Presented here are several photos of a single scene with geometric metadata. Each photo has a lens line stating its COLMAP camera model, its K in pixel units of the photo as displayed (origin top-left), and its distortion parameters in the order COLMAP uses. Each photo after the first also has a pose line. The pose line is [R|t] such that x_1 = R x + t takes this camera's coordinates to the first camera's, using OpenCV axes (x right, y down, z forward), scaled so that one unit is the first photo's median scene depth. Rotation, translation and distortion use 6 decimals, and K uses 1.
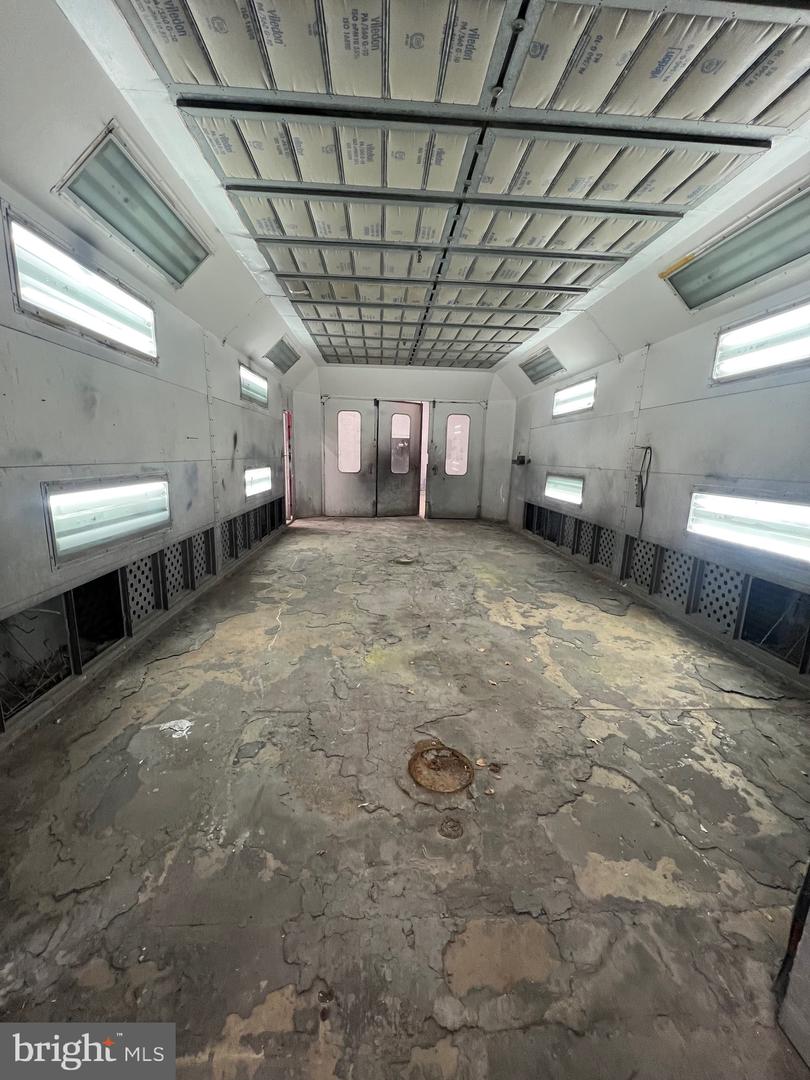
lens RADIAL K [[430.2, 0, 404.6], [0, 430.2, 541.0], [0, 0, 1]] dist [-0.000764, -0.000228]
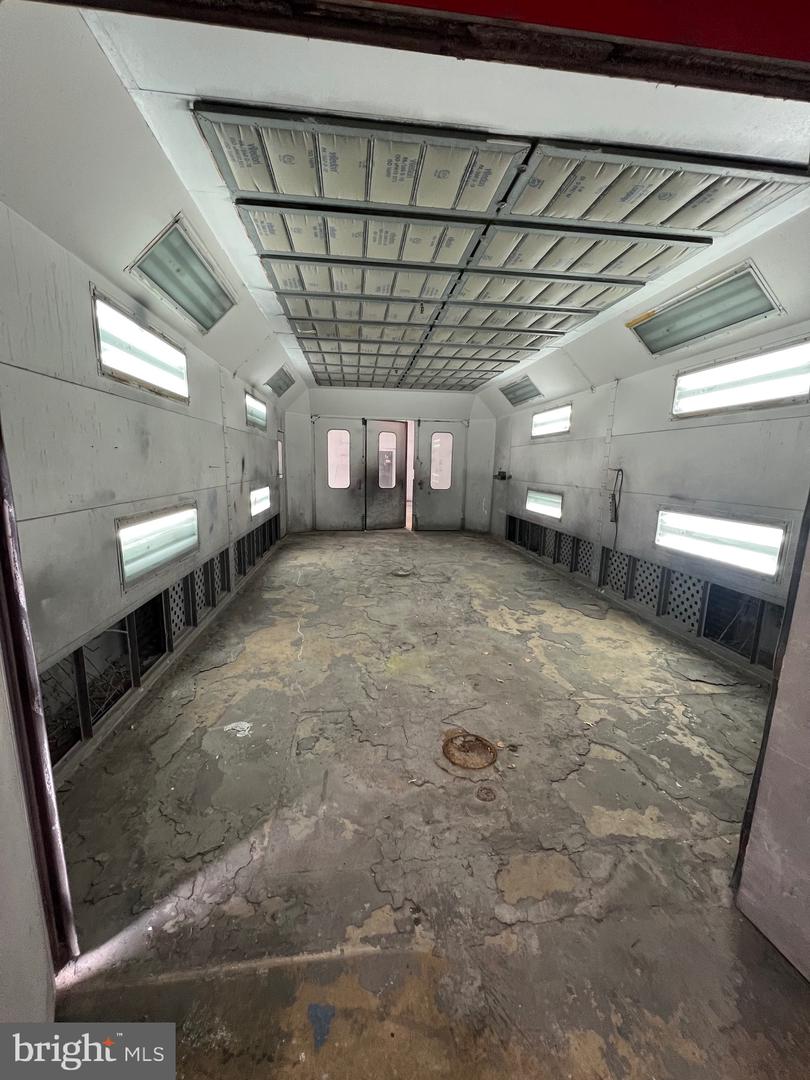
lens RADIAL K [[430.2, 0, 403.8], [0, 430.2, 540.4], [0, 0, 1]] dist [-0.000764, -0.000228]
pose [[0.998172, -0.018642, 0.057486, -0.129202], [0.019750, 0.999629, -0.018769, -0.038026], [-0.057115, 0.019870, 0.998170, -0.175572]]
